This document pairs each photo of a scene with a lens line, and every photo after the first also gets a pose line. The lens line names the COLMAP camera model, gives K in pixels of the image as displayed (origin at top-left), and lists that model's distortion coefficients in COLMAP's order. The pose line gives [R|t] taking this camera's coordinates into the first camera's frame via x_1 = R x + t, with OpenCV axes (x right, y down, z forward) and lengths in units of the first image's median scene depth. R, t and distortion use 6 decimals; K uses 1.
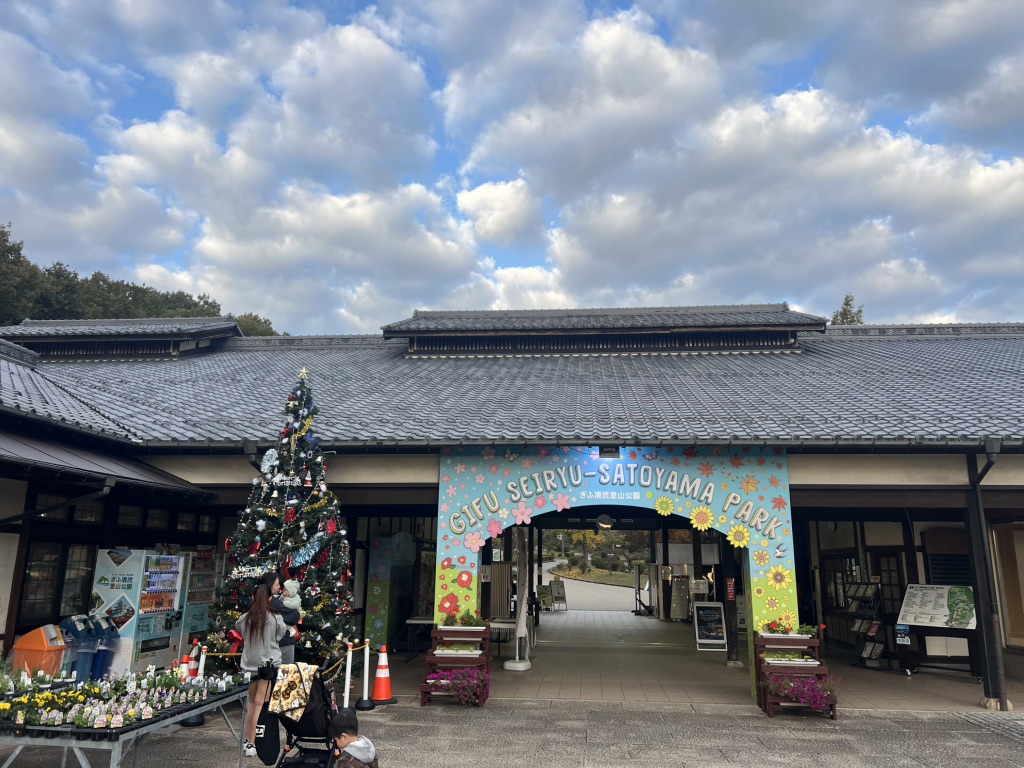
lens RADIAL K [[765.4, 0, 515.4], [0, 765.4, 388.0], [0, 0, 1]] dist [0.154254, -0.346795]
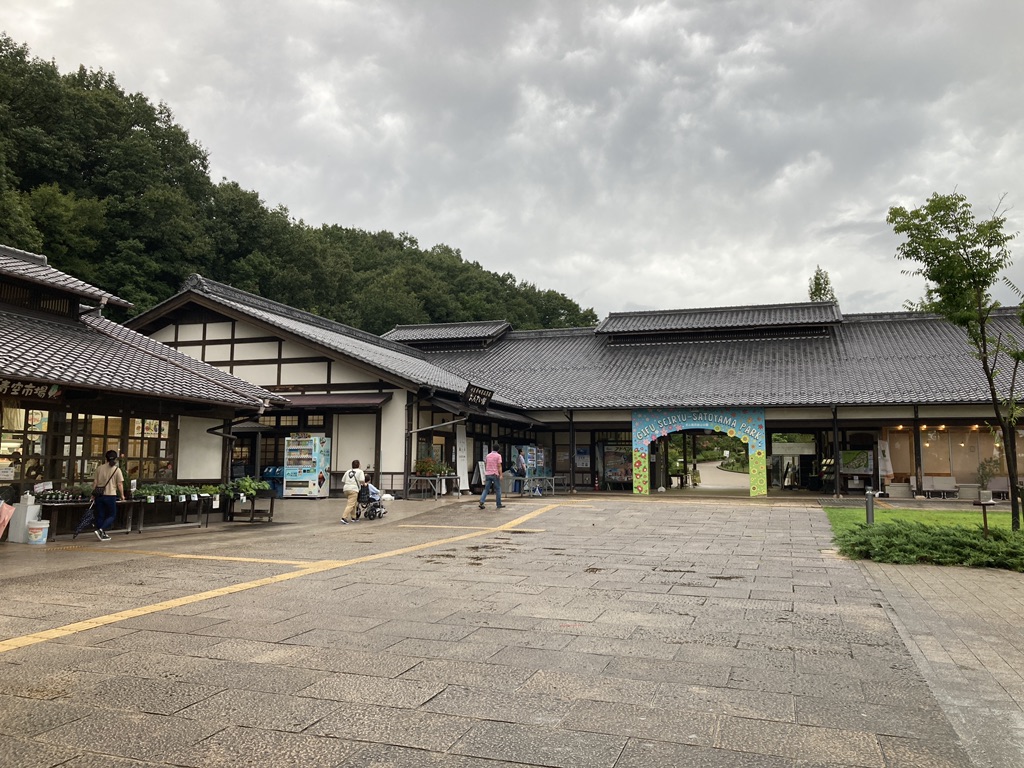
lens RADIAL K [[835.6, 0, 510.4], [0, 835.6, 367.6], [0, 0, 1]] dist [0.031798, -0.008574]
pose [[0.975269, -0.033352, -0.218492, 0.133076], [0.056085, 0.993537, 0.098681, -0.383674], [0.213788, -0.108495, 0.970836, -1.951769]]
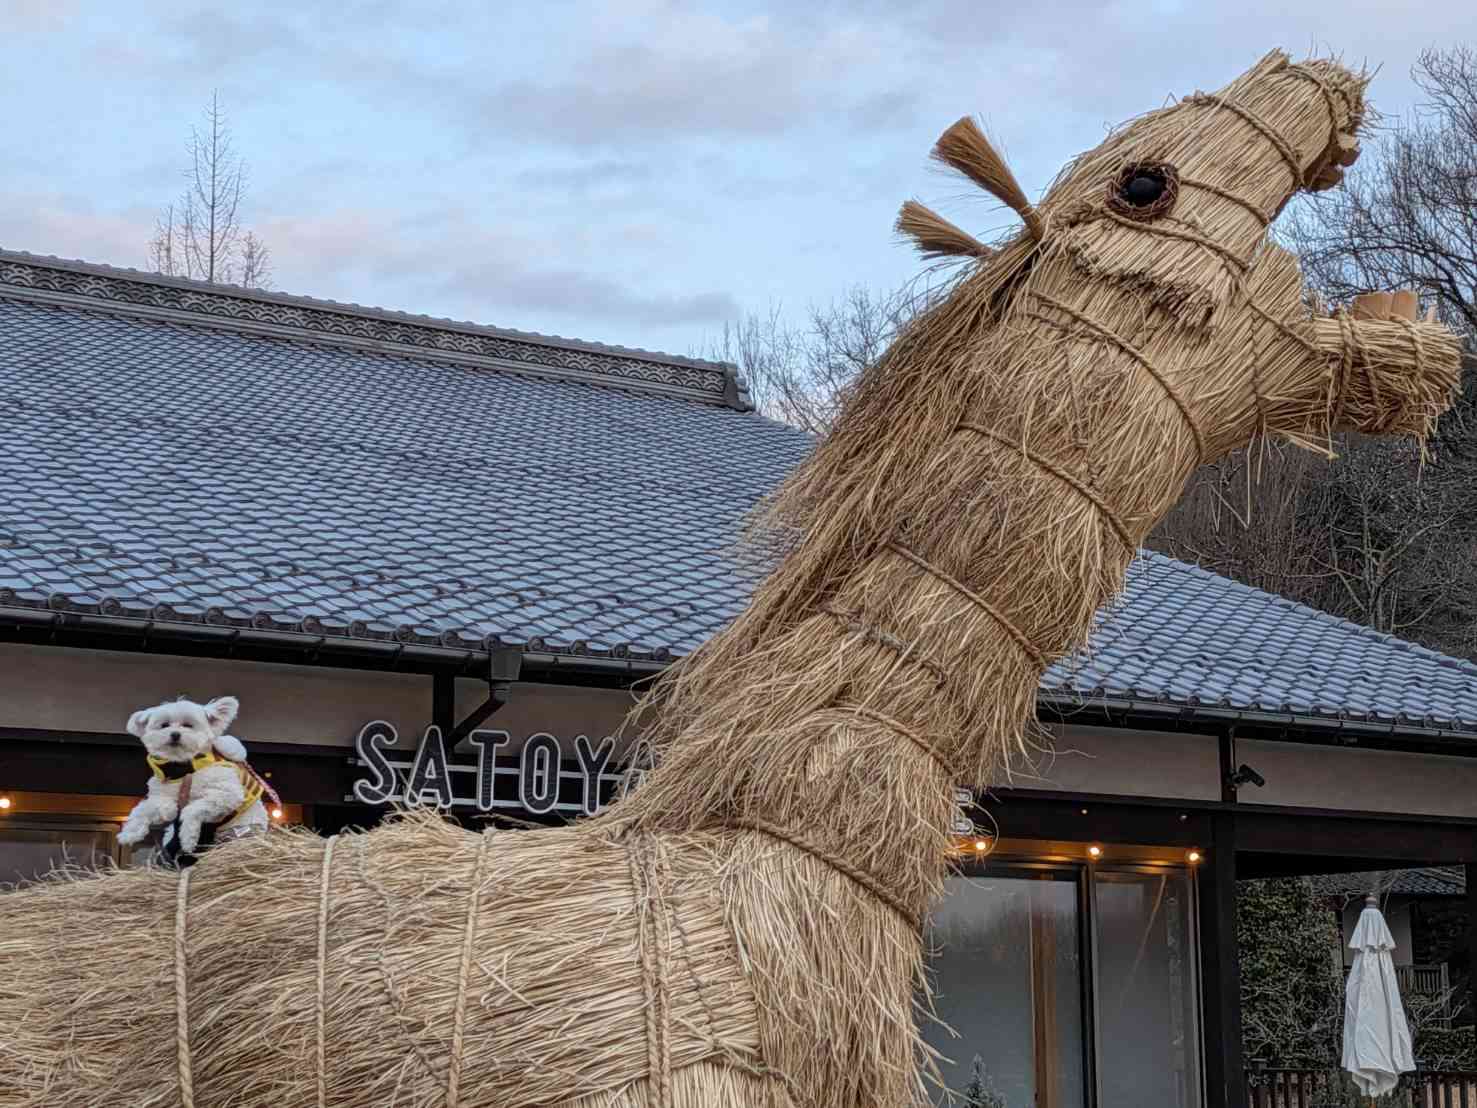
lens RADIAL K [[2744.4, 0, 765.6], [0, 2744.4, 510.5], [0, 0, 1]] dist [0.149885, -0.076089]
pose [[0.770741, 0.105358, 0.628377, 0.594318], [-0.129800, 0.991515, -0.007036, -0.015752], [-0.623786, -0.076140, 0.777877, -0.262471]]
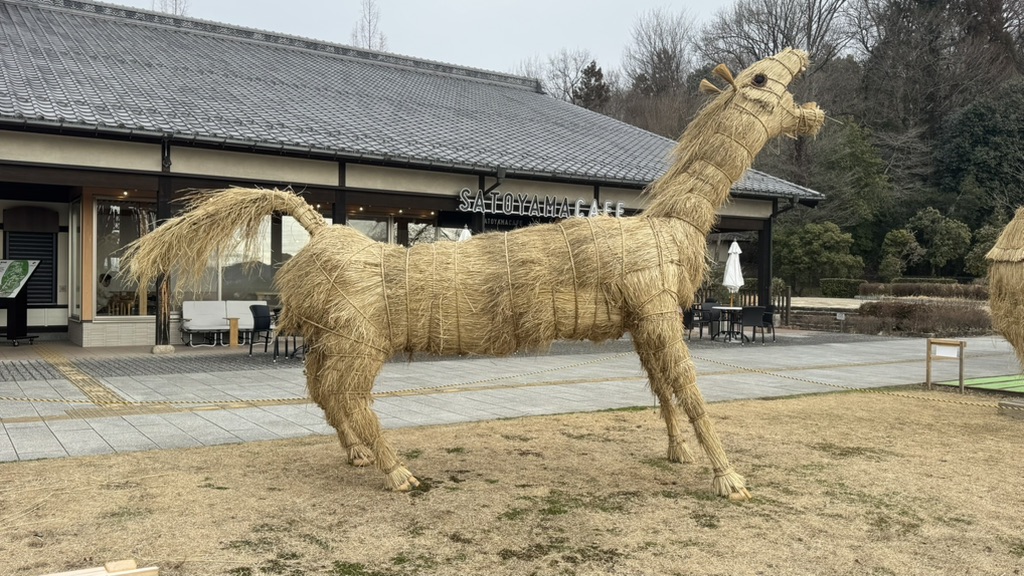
lens RADIAL K [[855.8, 0, 507.6], [0, 855.8, 286.2], [0, 0, 1]] dist [0.153055, -0.283748]
pose [[0.779602, -0.006609, 0.626240, 0.412360], [-0.139745, 0.972897, 0.184234, -0.020246], [-0.610485, -0.231143, 0.757549, -0.341195]]
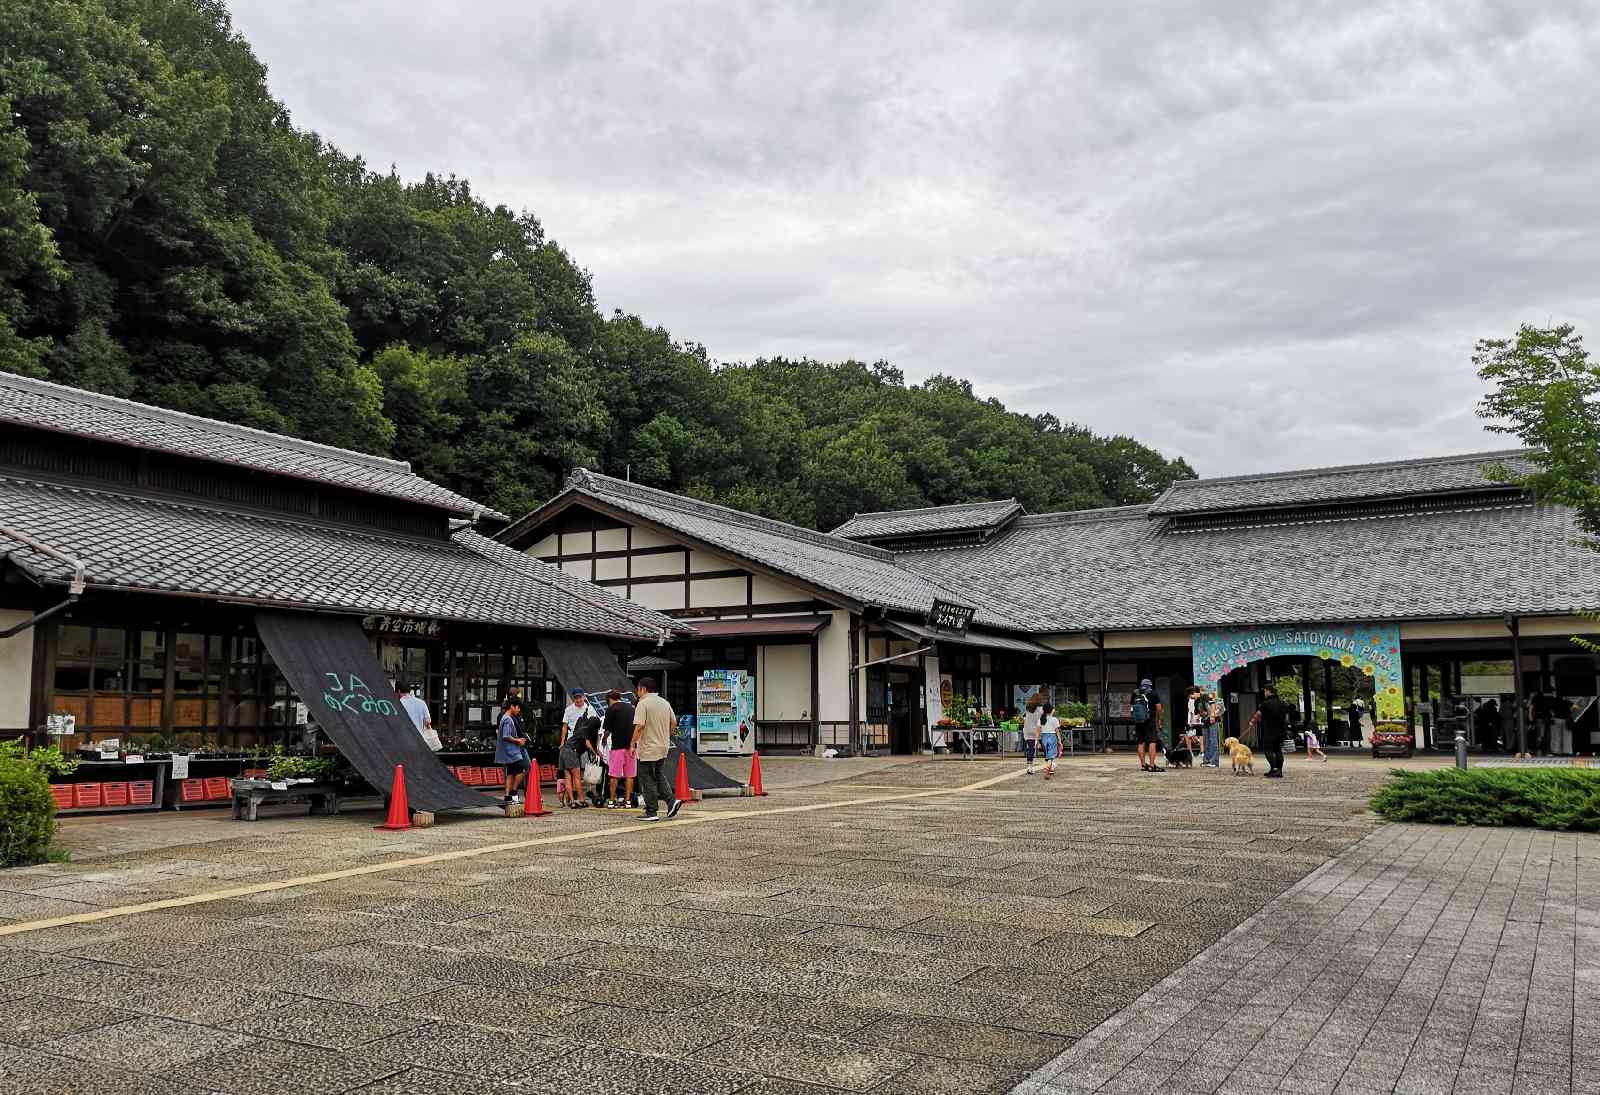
lens RADIAL K [[1319.6, 0, 736.7], [0, 1319.6, 590.9], [0, 0, 1]] dist [0.005063, -0.005465]
pose [[0.890285, -0.057318, -0.451783, 0.367854], [0.112719, 0.988914, 0.096661, -0.439916], [0.441234, -0.136980, 0.886876, -2.283883]]
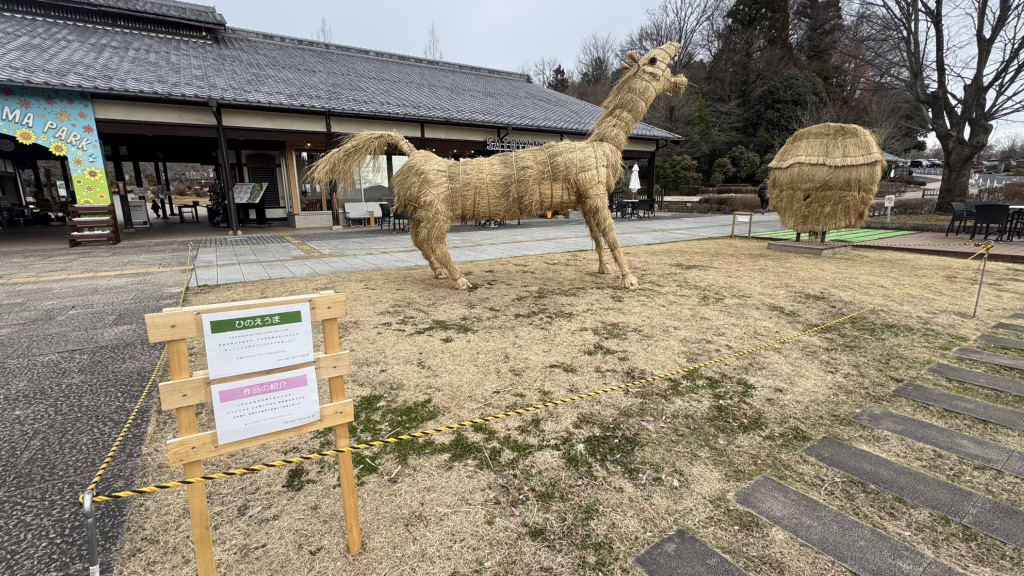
lens RADIAL K [[448.1, 0, 512.0], [0, 448.1, 288.0], [0, 0, 1]] dist [-0.003501, 0.000087]
pose [[0.781947, -0.150393, 0.604930, 0.411461], [-0.116124, 0.918325, 0.378410, -0.006360], [-0.612433, -0.366143, 0.700618, -0.343560]]
